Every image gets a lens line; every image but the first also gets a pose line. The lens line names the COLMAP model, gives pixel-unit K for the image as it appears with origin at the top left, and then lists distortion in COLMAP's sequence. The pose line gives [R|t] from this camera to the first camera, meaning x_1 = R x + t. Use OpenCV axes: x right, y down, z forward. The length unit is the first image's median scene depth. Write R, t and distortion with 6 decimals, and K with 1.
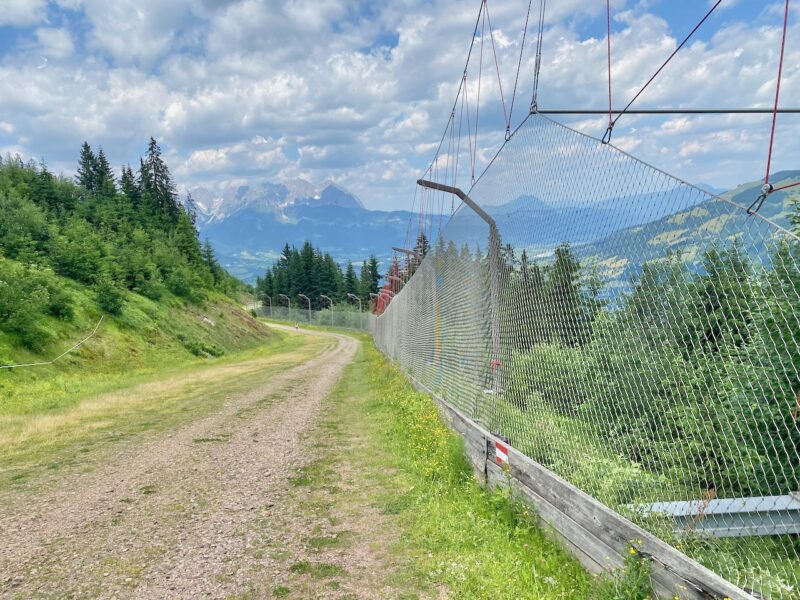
lens RADIAL K [[622.5, 0, 399.5], [0, 622.5, 301.7], [0, 0, 1]] dist [0.004925, 0.000913]
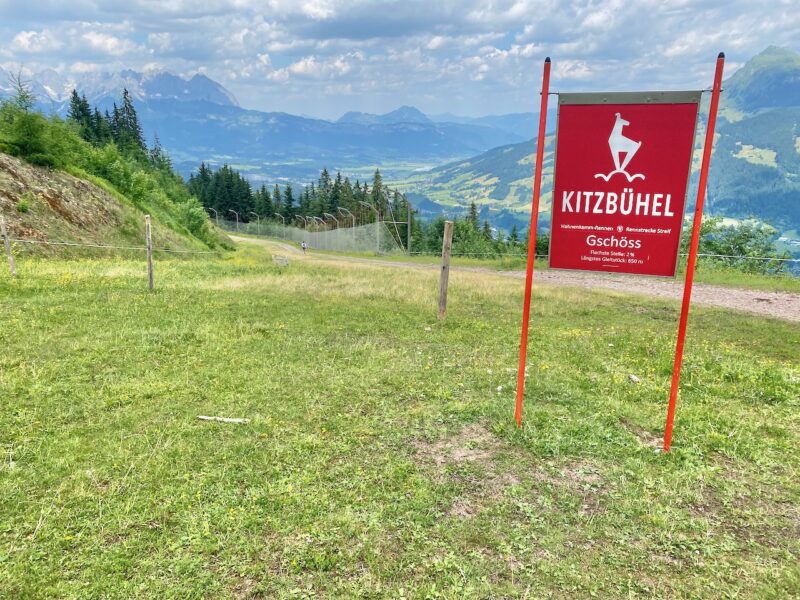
lens RADIAL K [[622.5, 0, 400.5], [0, 622.5, 297.9], [0, 0, 1]] dist [0.004925, 0.000913]
pose [[0.980188, 0.012531, 0.197672, -0.059950], [-0.039668, 0.990197, 0.133930, -0.016962], [-0.194056, -0.139118, 0.971076, -0.355779]]
